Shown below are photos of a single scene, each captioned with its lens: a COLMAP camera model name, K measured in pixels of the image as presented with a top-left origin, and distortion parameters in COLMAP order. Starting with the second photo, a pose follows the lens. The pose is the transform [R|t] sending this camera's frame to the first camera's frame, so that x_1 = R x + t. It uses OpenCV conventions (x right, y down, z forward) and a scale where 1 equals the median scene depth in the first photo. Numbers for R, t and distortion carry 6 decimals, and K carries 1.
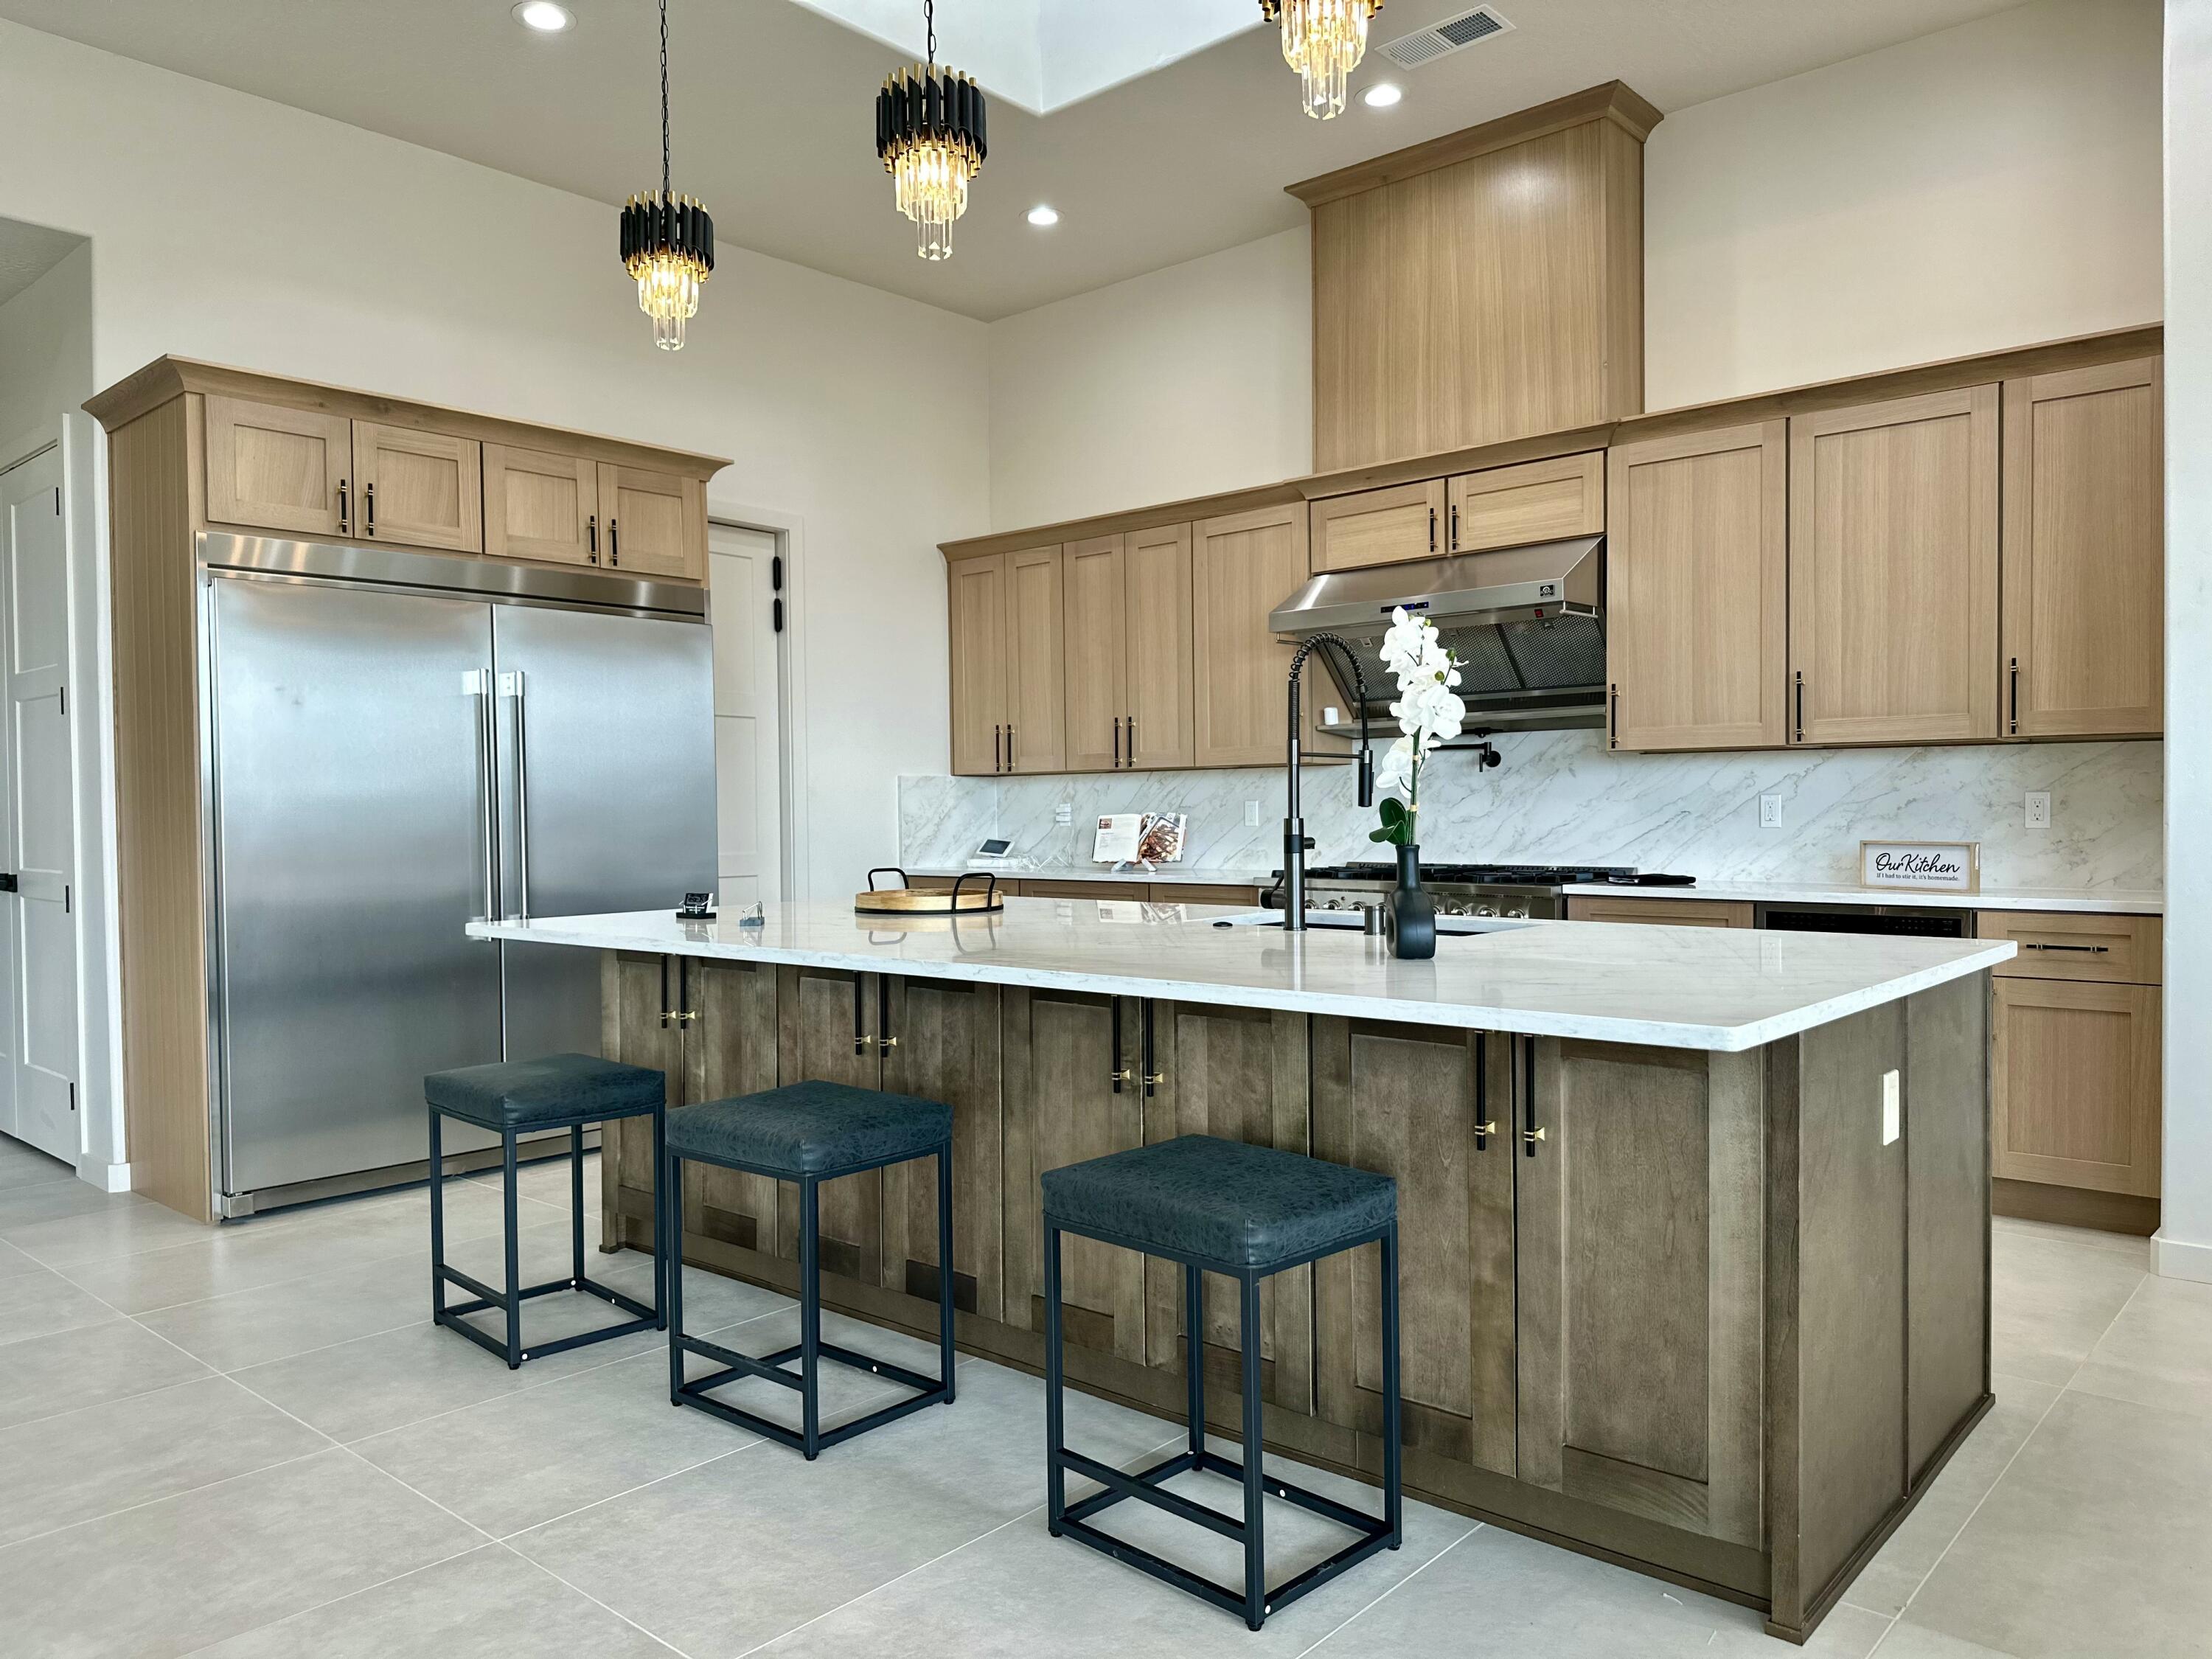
lens RADIAL K [[1554.5, 0, 1106.0], [0, 1554.5, 829.5], [0, 0, 1]] dist [0.057537, -0.040908]
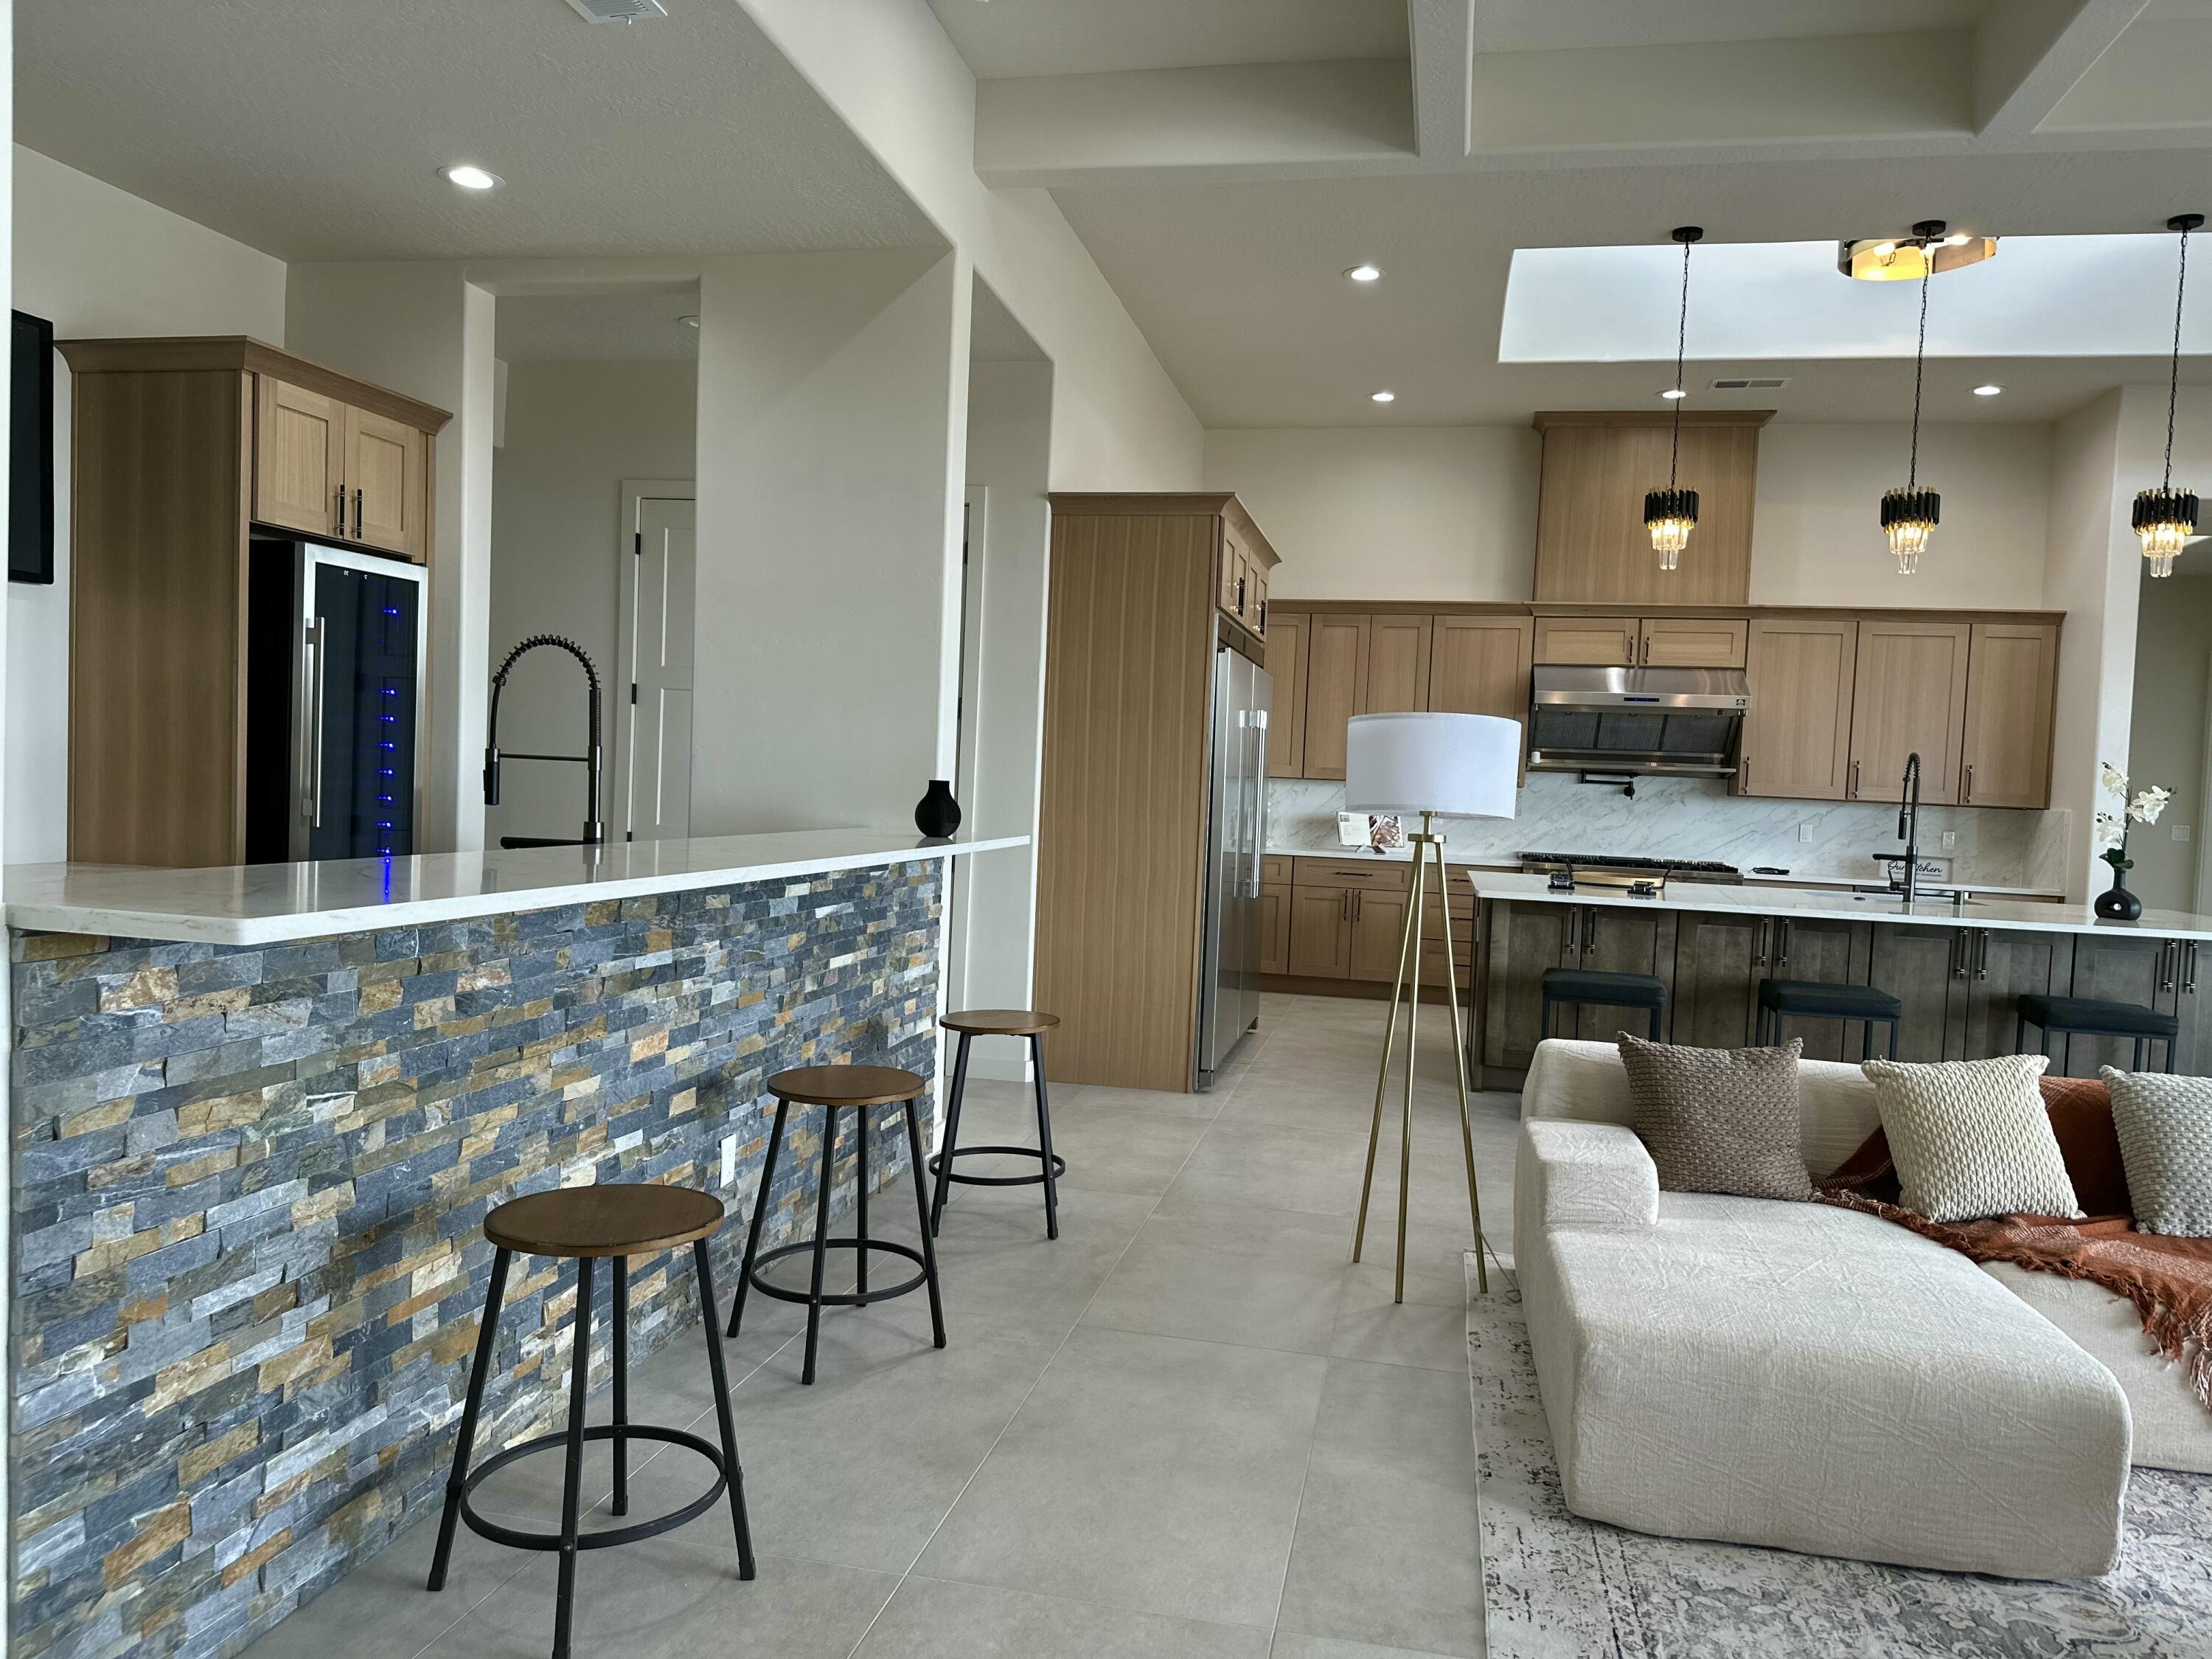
lens RADIAL K [[1554.5, 0, 1106.0], [0, 1554.5, 829.5], [0, 0, 1]] dist [0.057537, -0.040908]
pose [[0.871244, 0.031952, 0.489810, -1.148475], [-0.046741, 0.998745, 0.017988, -0.011088], [-0.488620, -0.038566, 0.871644, -0.168019]]
